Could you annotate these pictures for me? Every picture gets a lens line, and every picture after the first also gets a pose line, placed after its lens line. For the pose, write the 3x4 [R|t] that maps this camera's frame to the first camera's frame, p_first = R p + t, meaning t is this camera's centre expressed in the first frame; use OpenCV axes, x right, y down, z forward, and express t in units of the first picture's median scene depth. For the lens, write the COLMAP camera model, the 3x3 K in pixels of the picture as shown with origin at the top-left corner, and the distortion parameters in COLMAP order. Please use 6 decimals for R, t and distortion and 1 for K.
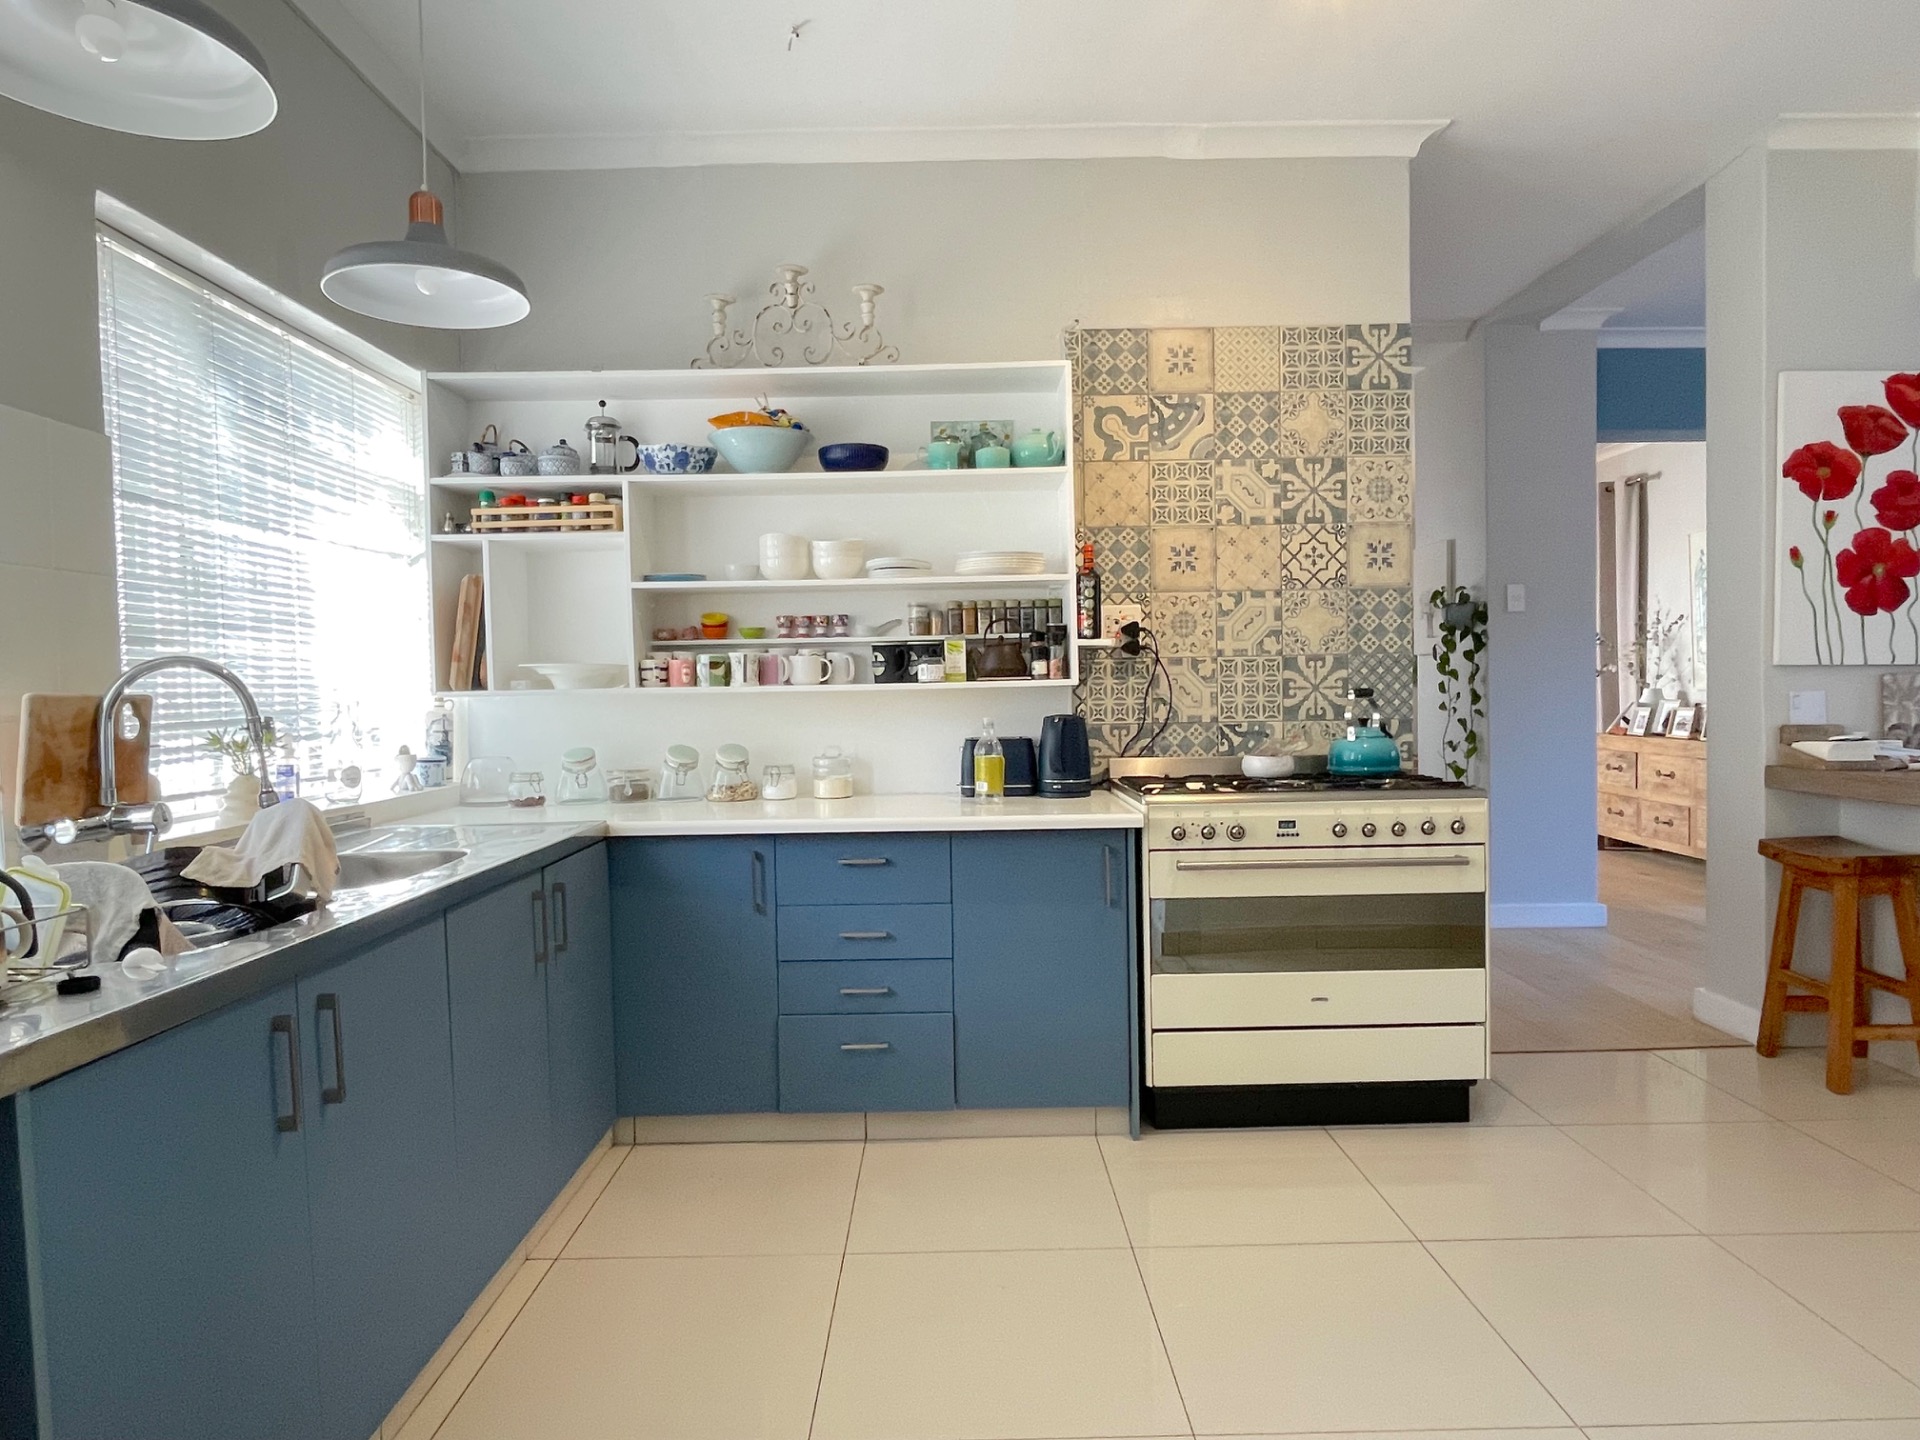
lens RADIAL K [[1123.2, 0, 953.5], [0, 1123.2, 714.5], [0, 0, 1]] dist [-0.015434, 0.004386]
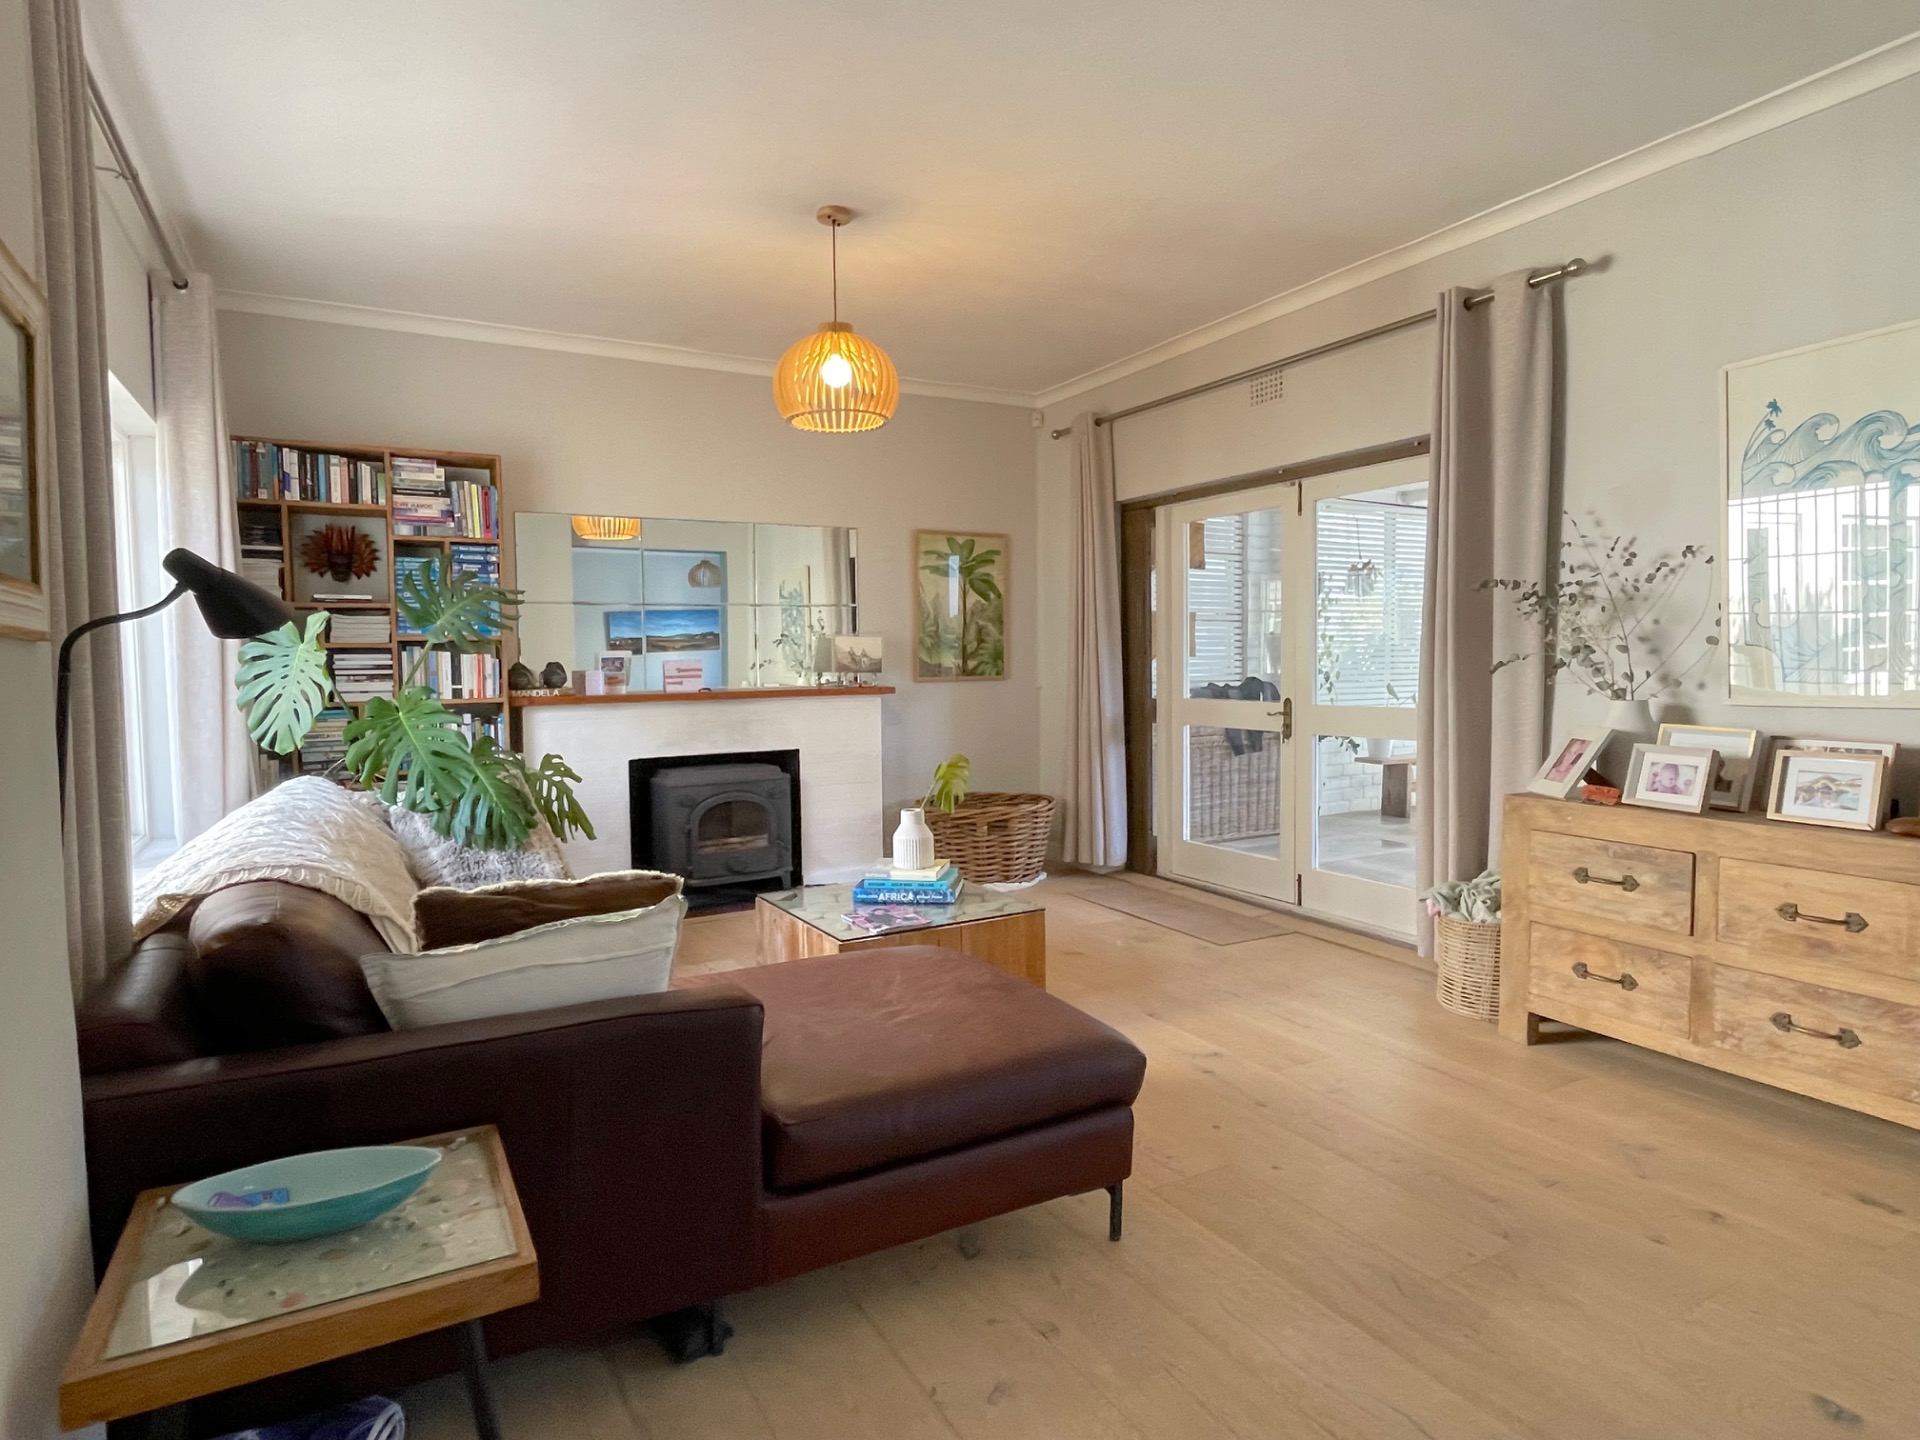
lens RADIAL K [[1073.1, 0, 953.8], [0, 1073.1, 705.0], [0, 0, 1]] dist [-0.000946, -0.001299]
pose [[0.870471, -0.018015, 0.491890, 0.328580], [0.011467, 0.999801, 0.016325, -0.069881], [-0.492086, -0.008570, 0.870504, 1.624285]]
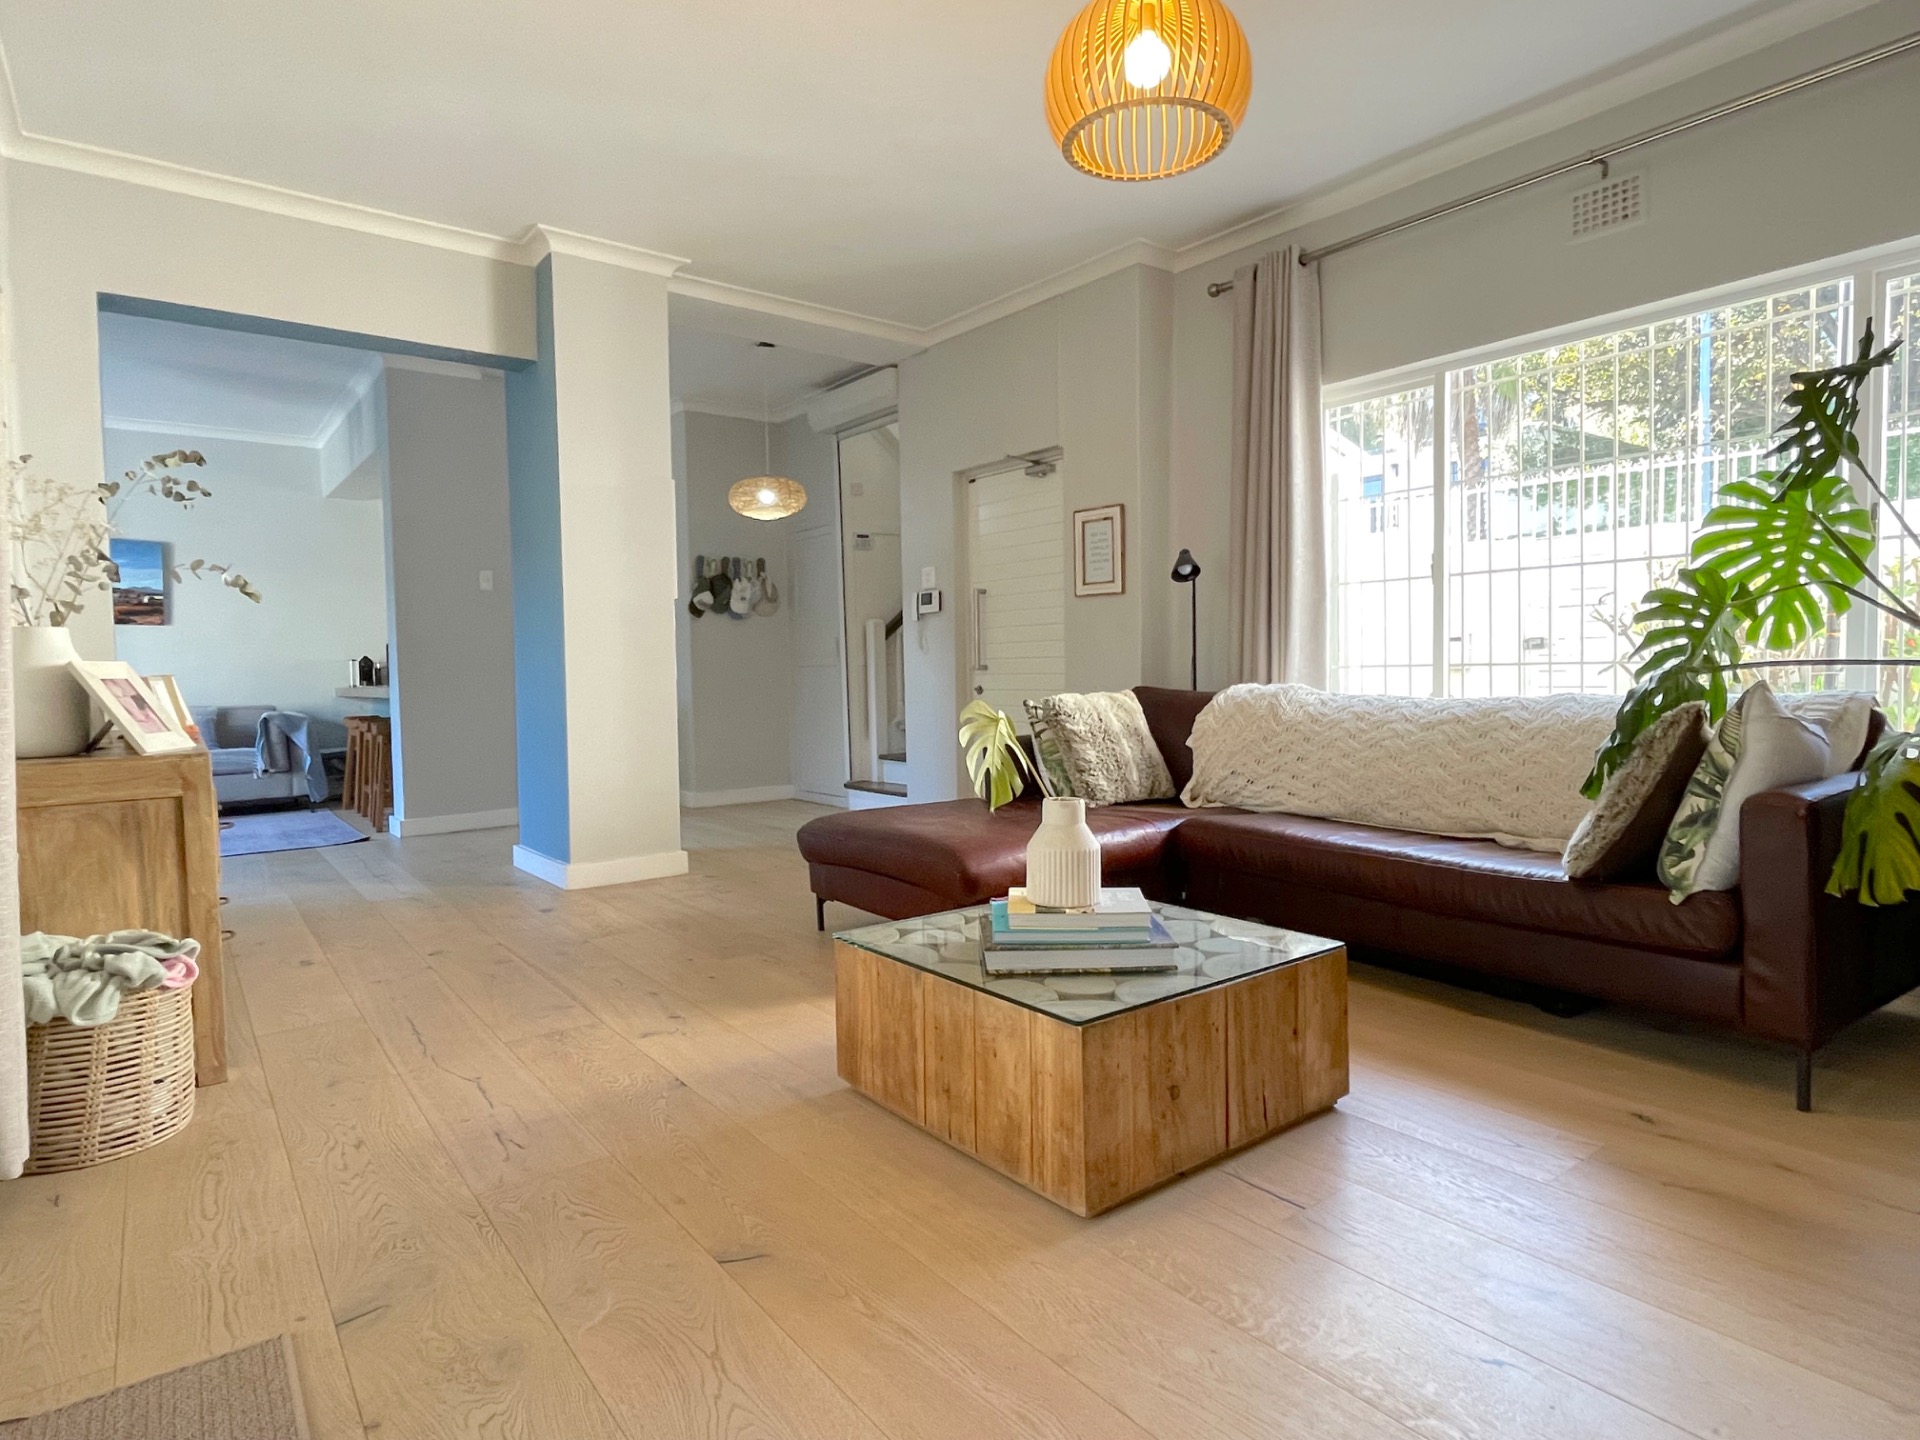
lens RADIAL K [[1073.1, 0, 960.7], [0, 1073.1, 707.1], [0, 0, 1]] dist [-0.000946, -0.001299]
pose [[-0.793625, 0.052699, -0.606120, 1.313381], [0.015445, 0.997666, 0.066518, -0.036148], [0.608211, 0.043428, -0.792587, 3.157349]]
